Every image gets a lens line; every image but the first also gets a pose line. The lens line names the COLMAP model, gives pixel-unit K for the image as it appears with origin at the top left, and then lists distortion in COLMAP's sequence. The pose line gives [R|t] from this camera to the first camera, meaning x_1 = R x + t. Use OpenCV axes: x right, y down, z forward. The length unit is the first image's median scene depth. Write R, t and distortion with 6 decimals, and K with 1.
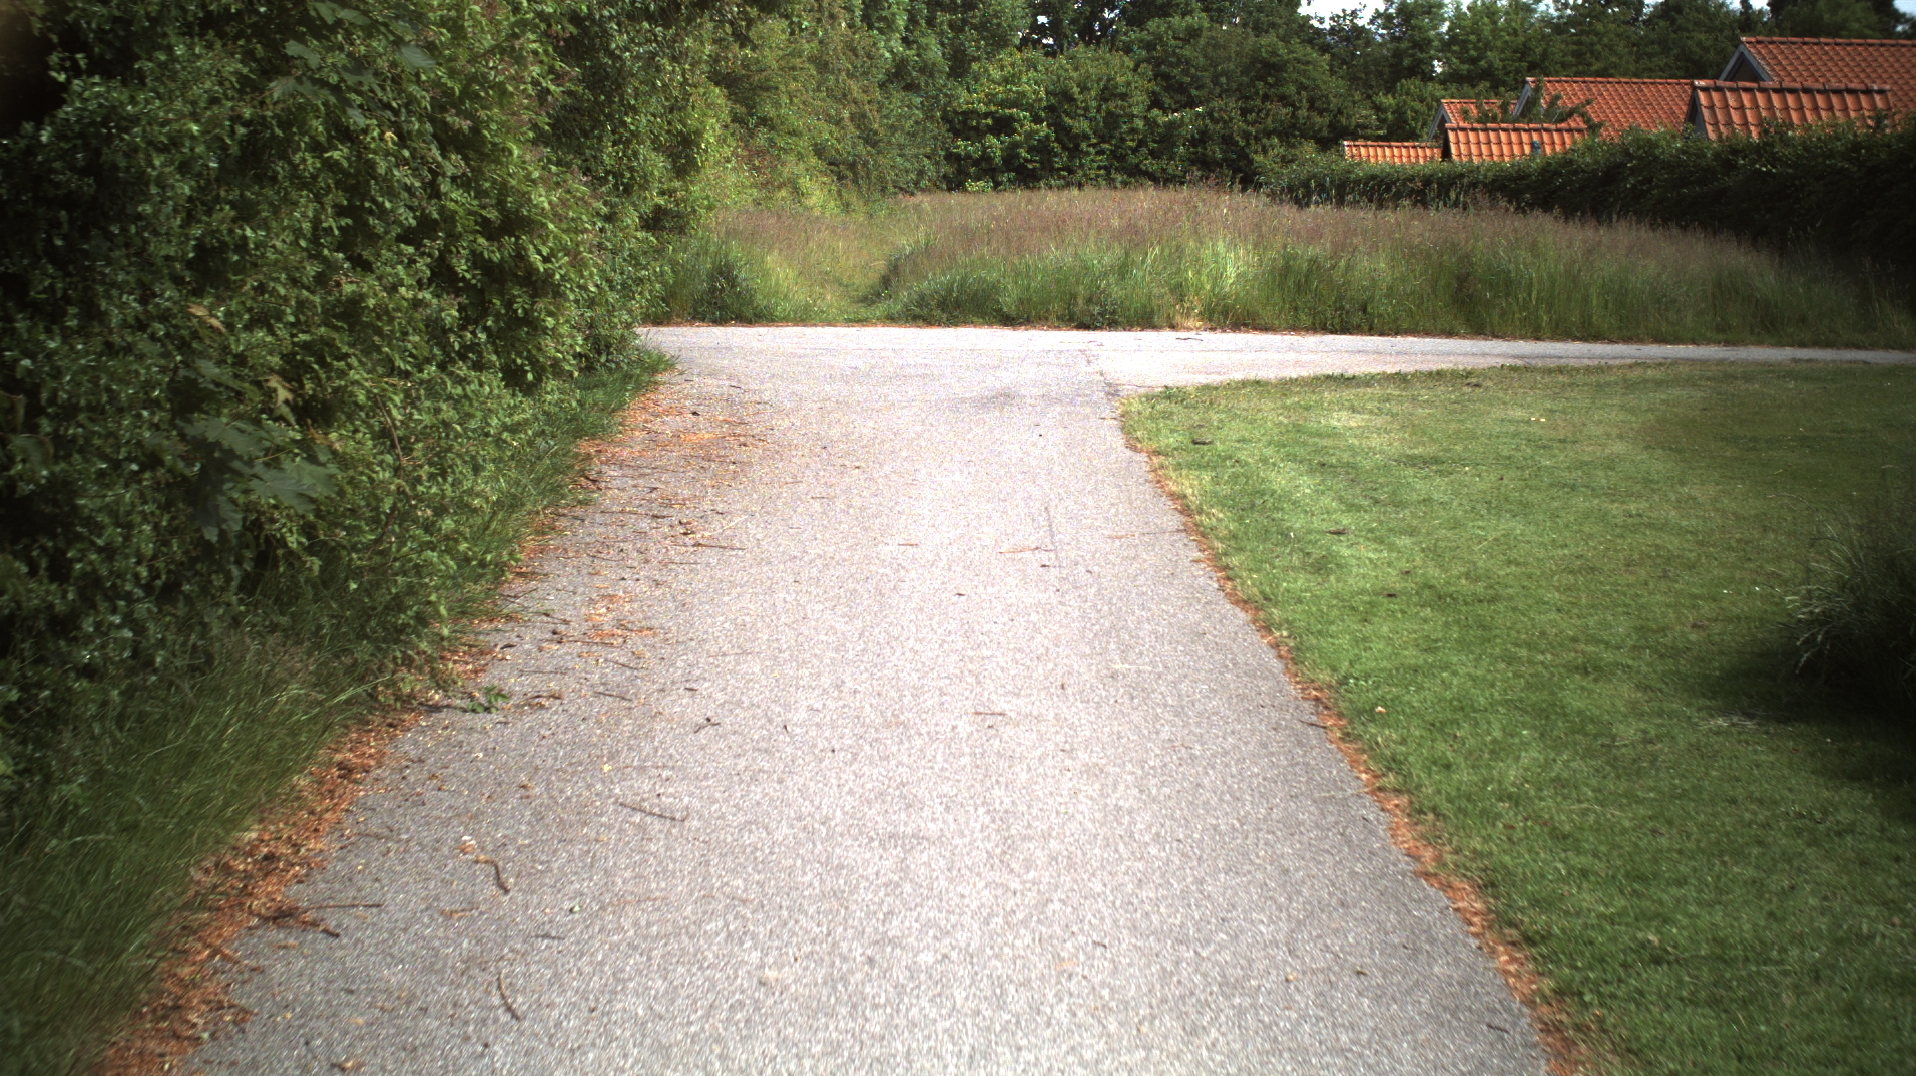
lens RADIAL K [[3395.0, 0, 958.0], [0, 3395.0, 538.0], [0, 0, 1]] dist [-0.297506, 0.244067]
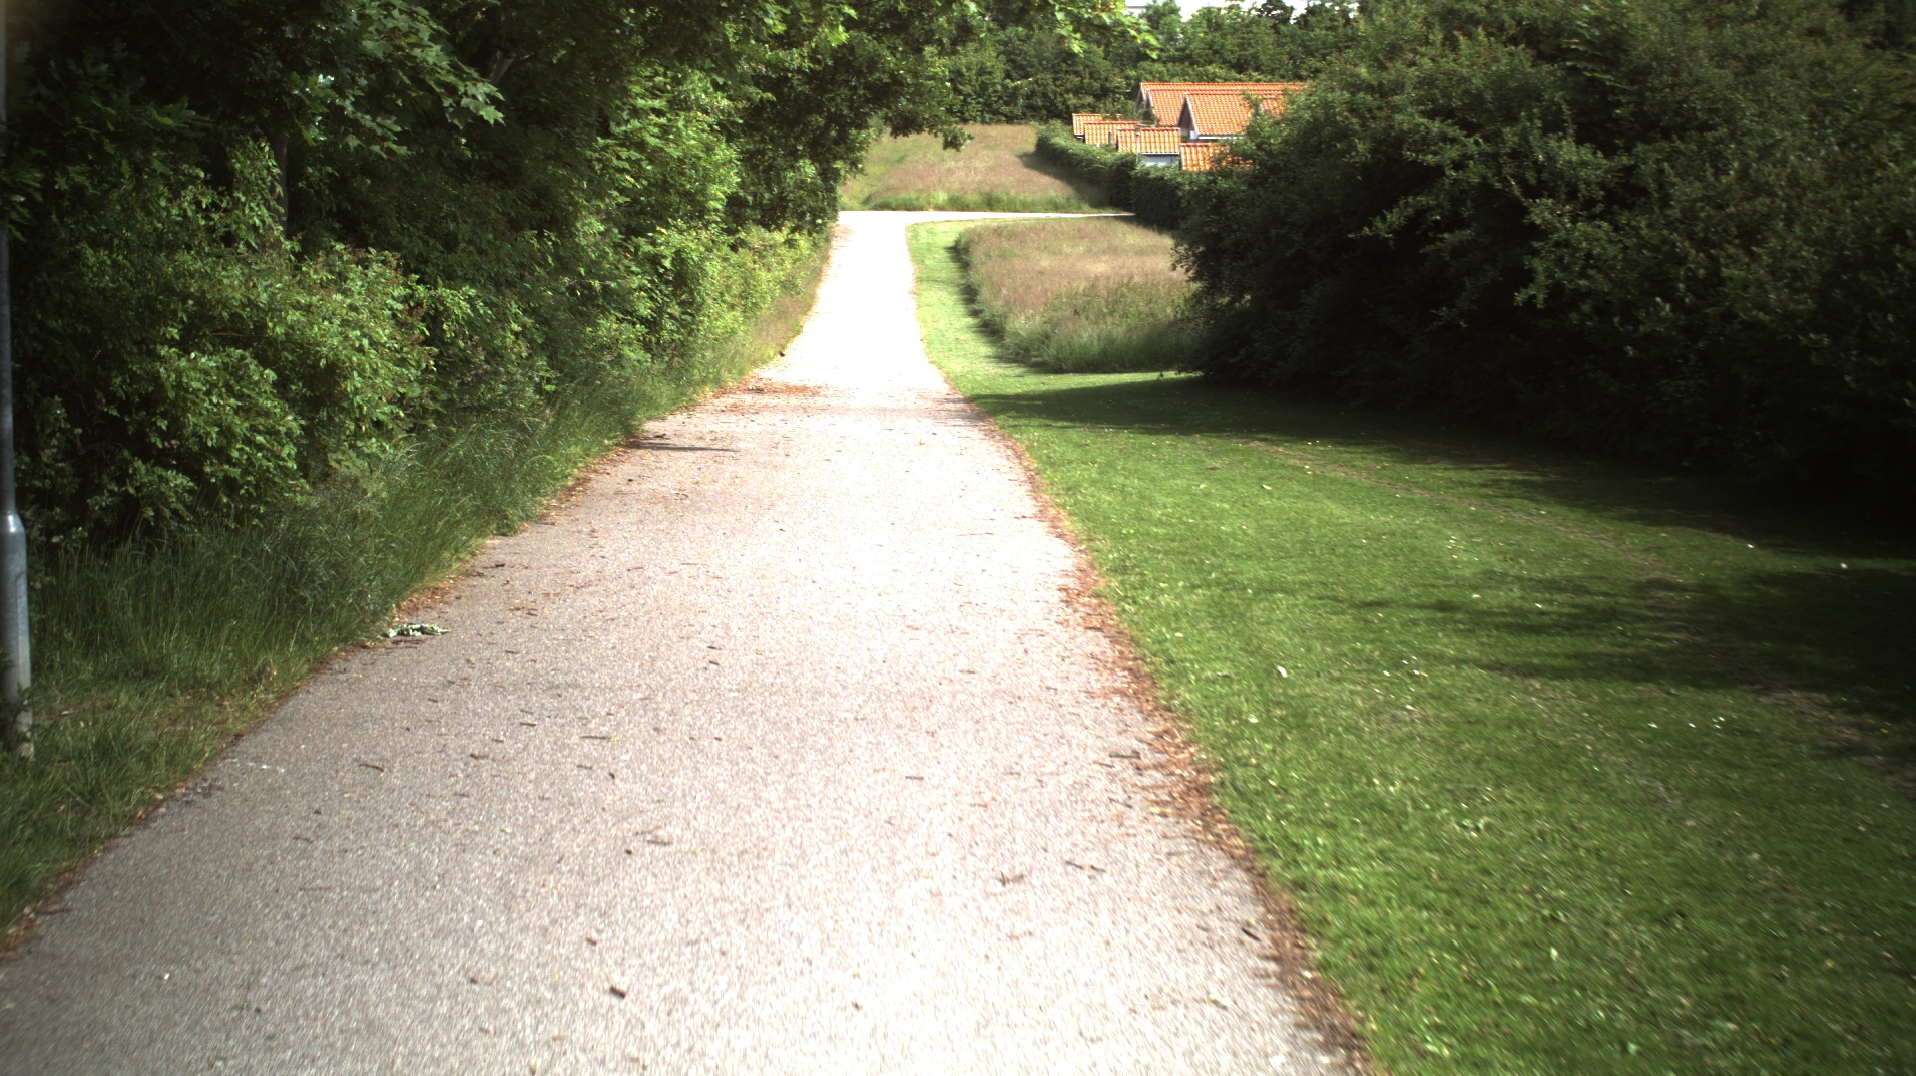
lens RADIAL K [[3395.0, 0, 958.0], [0, 3395.0, 538.0], [0, 0, 1]] dist [-0.297506, 0.244067]
pose [[0.999954, -0.006128, 0.007369, 0.064845], [0.005794, 0.998988, 0.044608, 0.181166], [-0.007635, -0.044563, 0.998977, -3.674454]]
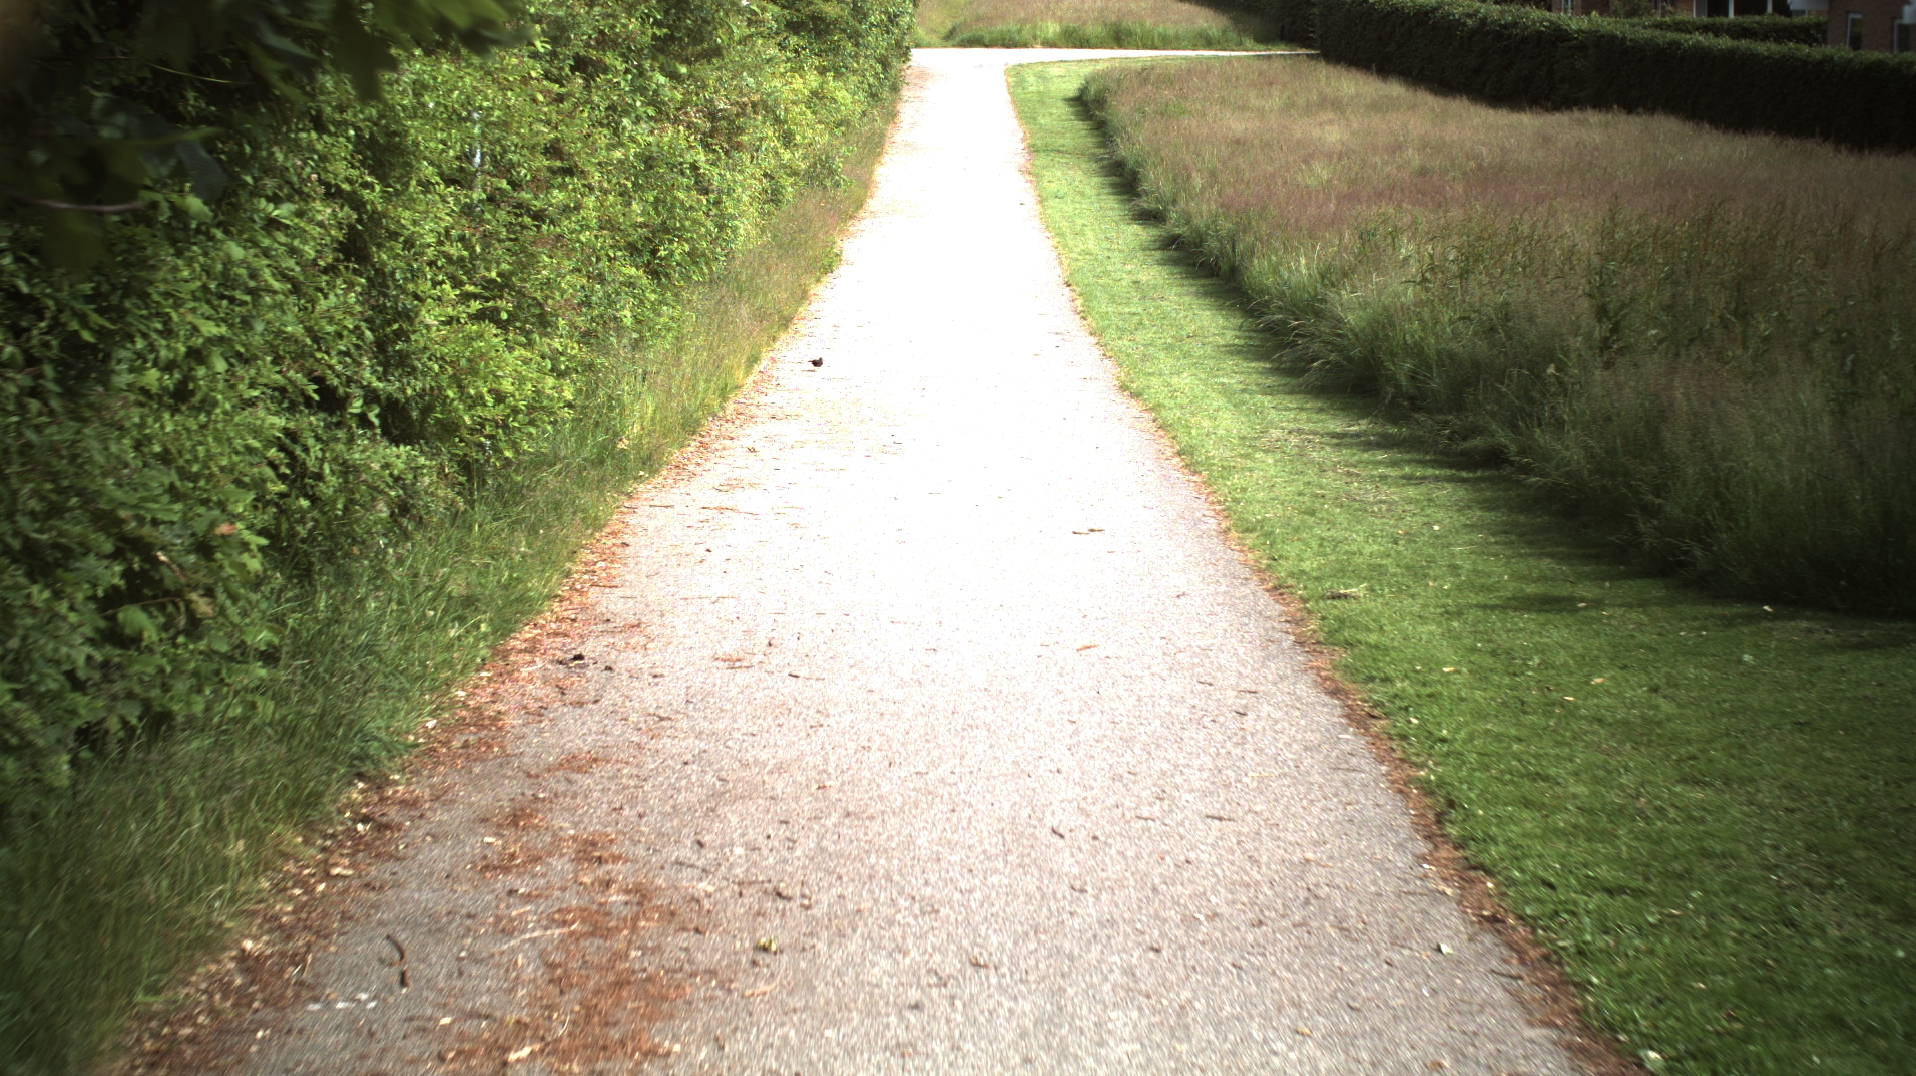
lens RADIAL K [[3395.0, 0, 958.0], [0, 3395.0, 538.0], [0, 0, 1]] dist [-0.297506, 0.244067]
pose [[0.999828, -0.009071, -0.016172, 0.035244], [0.010484, 0.995929, 0.089529, 0.126041], [0.015294, -0.089683, 0.995853, -2.440921]]
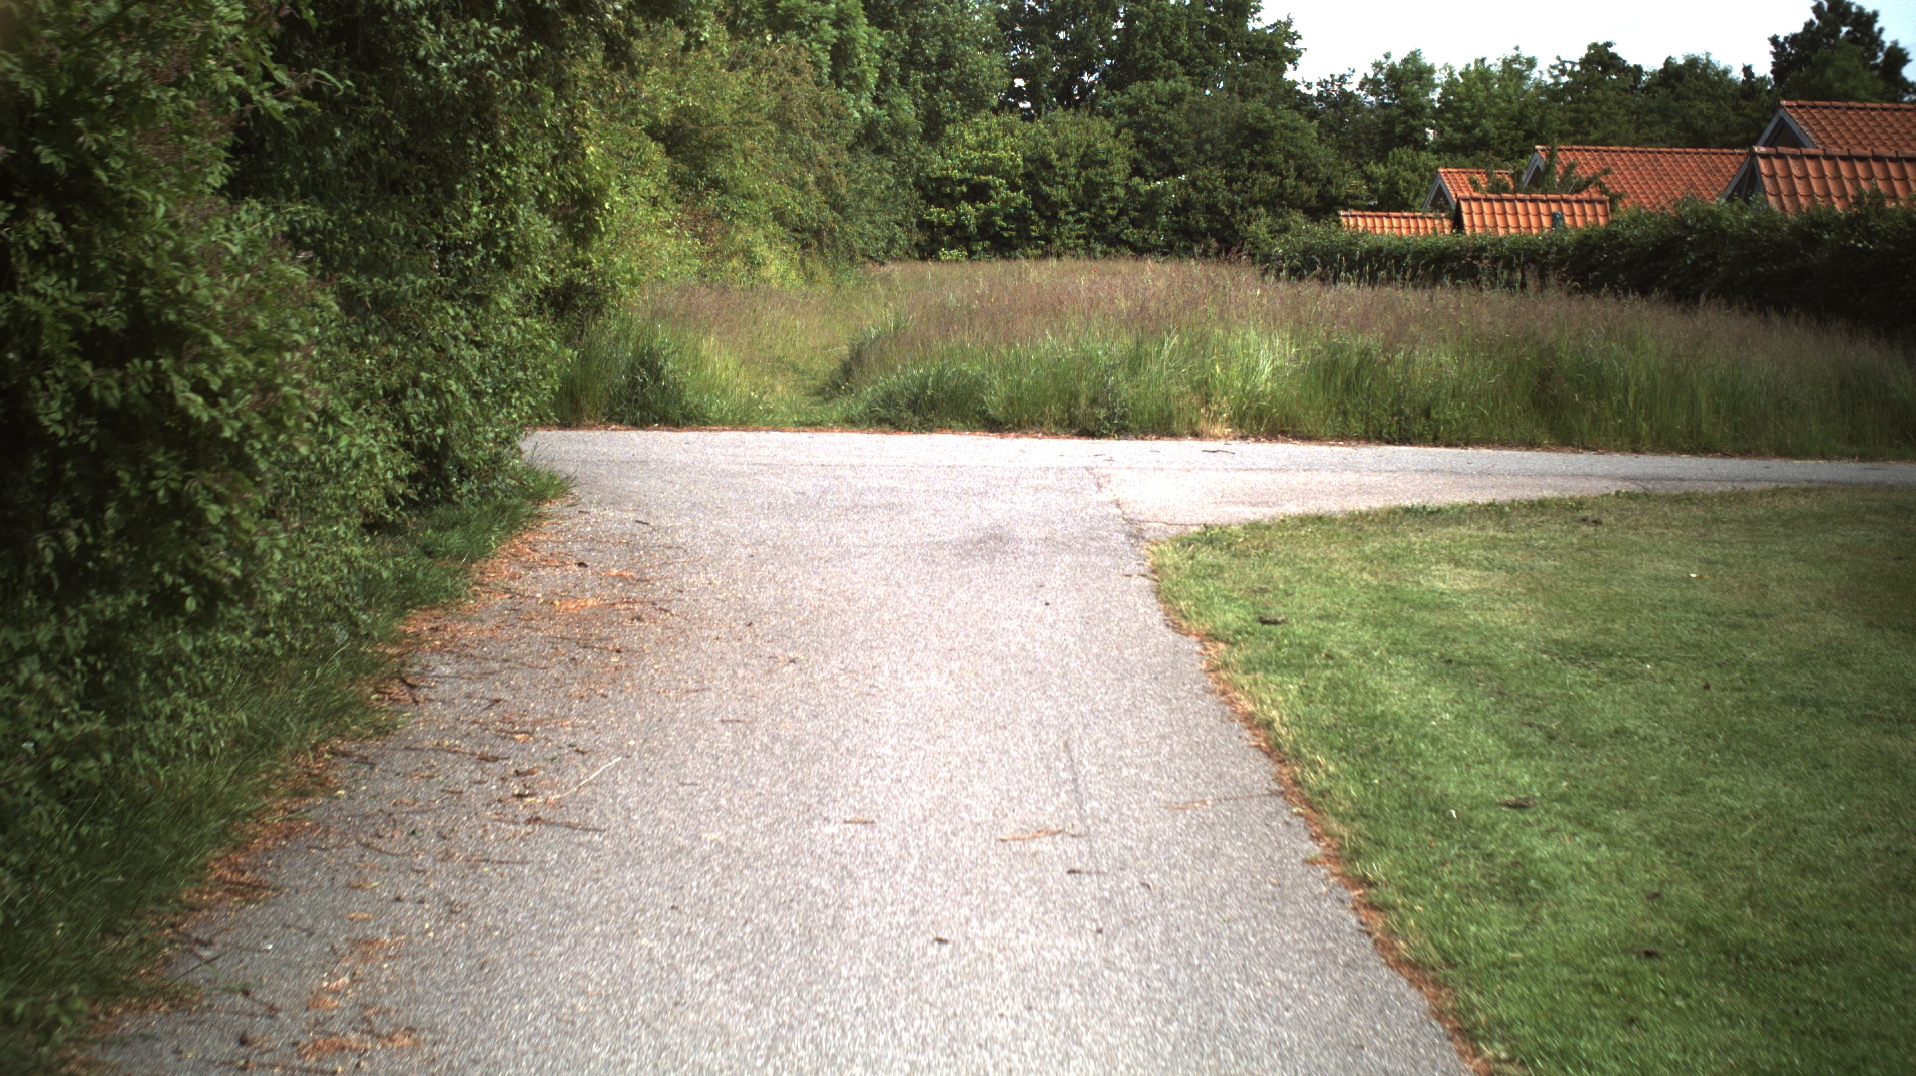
lens RADIAL K [[3395.0, 0, 958.0], [0, 3395.0, 538.0], [0, 0, 1]] dist [-0.297506, 0.244067]
pose [[0.999926, 0.008141, 0.009040, -0.001054], [-0.007957, 0.999764, -0.020191, -0.019193], [-0.009202, 0.020118, 0.999755, 0.172428]]
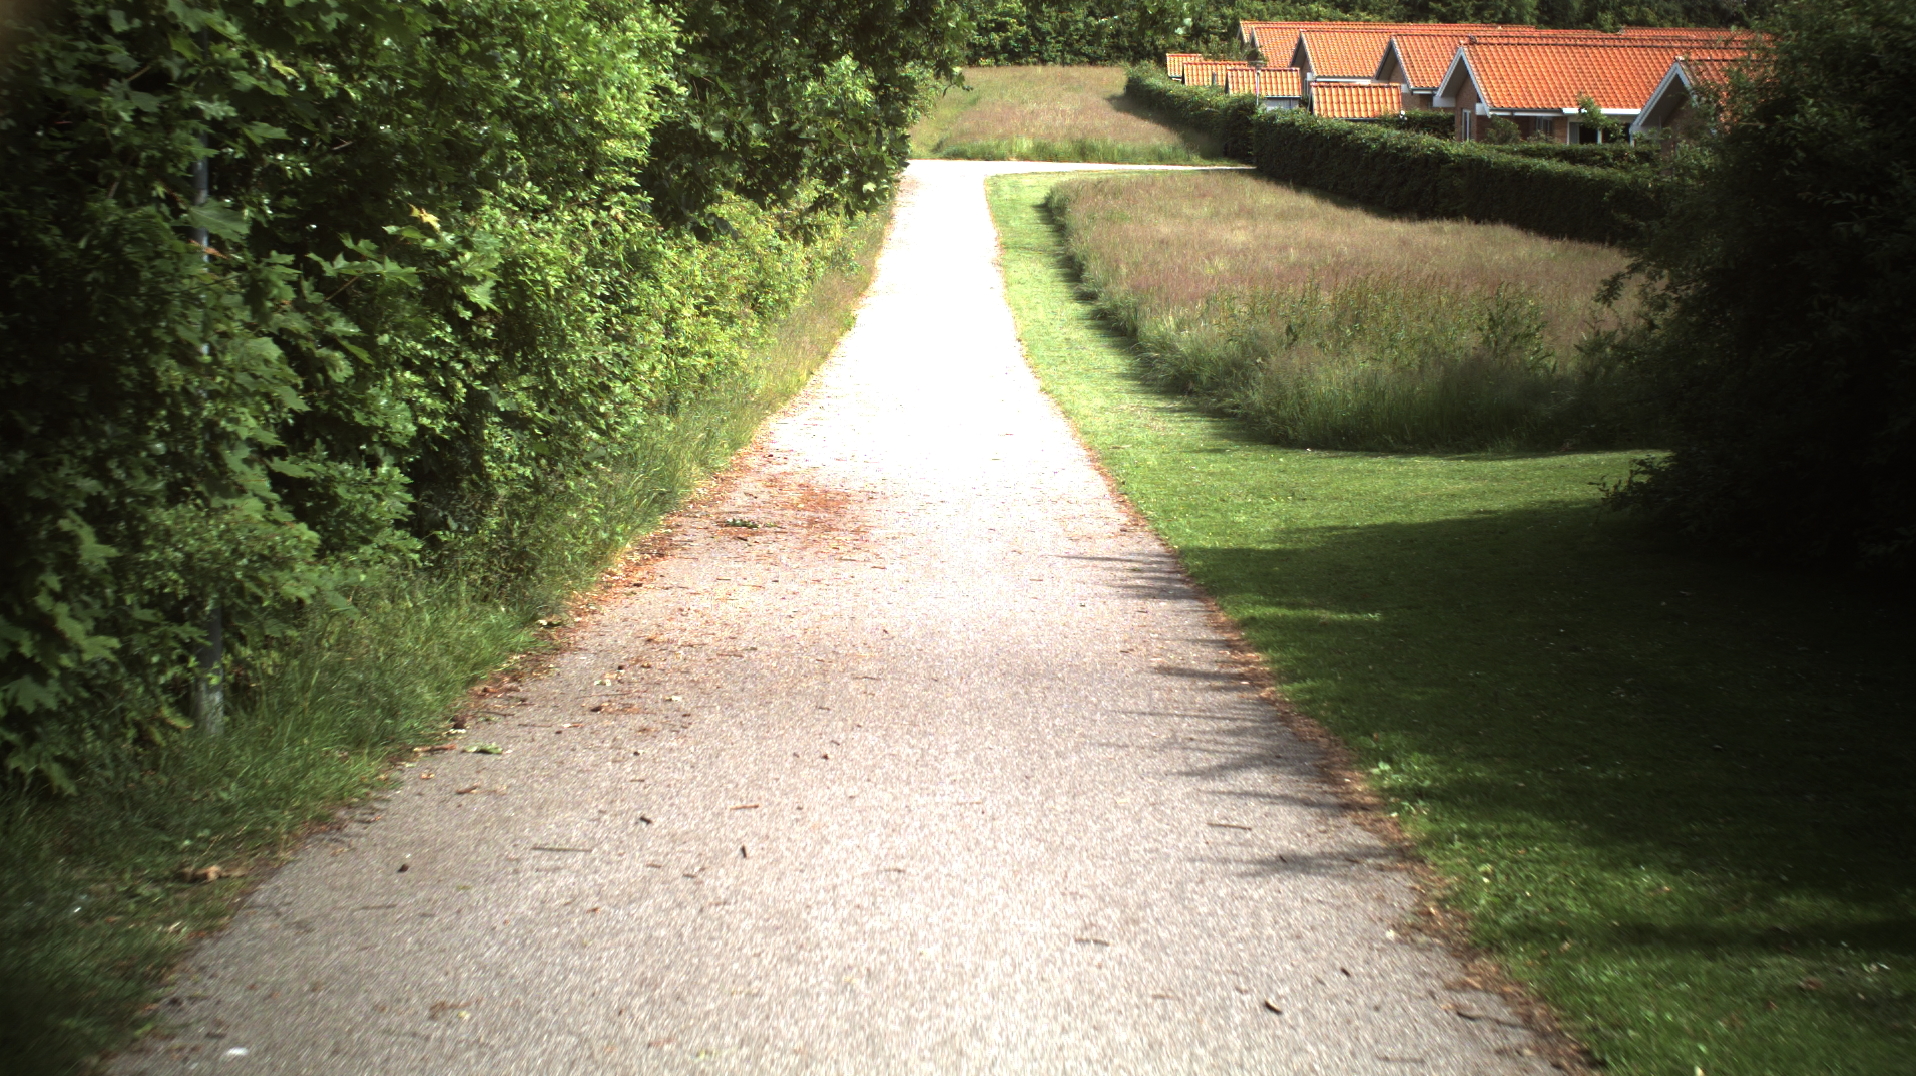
lens RADIAL K [[3395.0, 0, 958.0], [0, 3395.0, 538.0], [0, 0, 1]] dist [-0.297506, 0.244067]
pose [[0.999932, 0.005254, -0.010443, 0.044013], [-0.004622, 0.998208, 0.059666, 0.143621], [0.010738, -0.059614, 0.998164, -2.971214]]
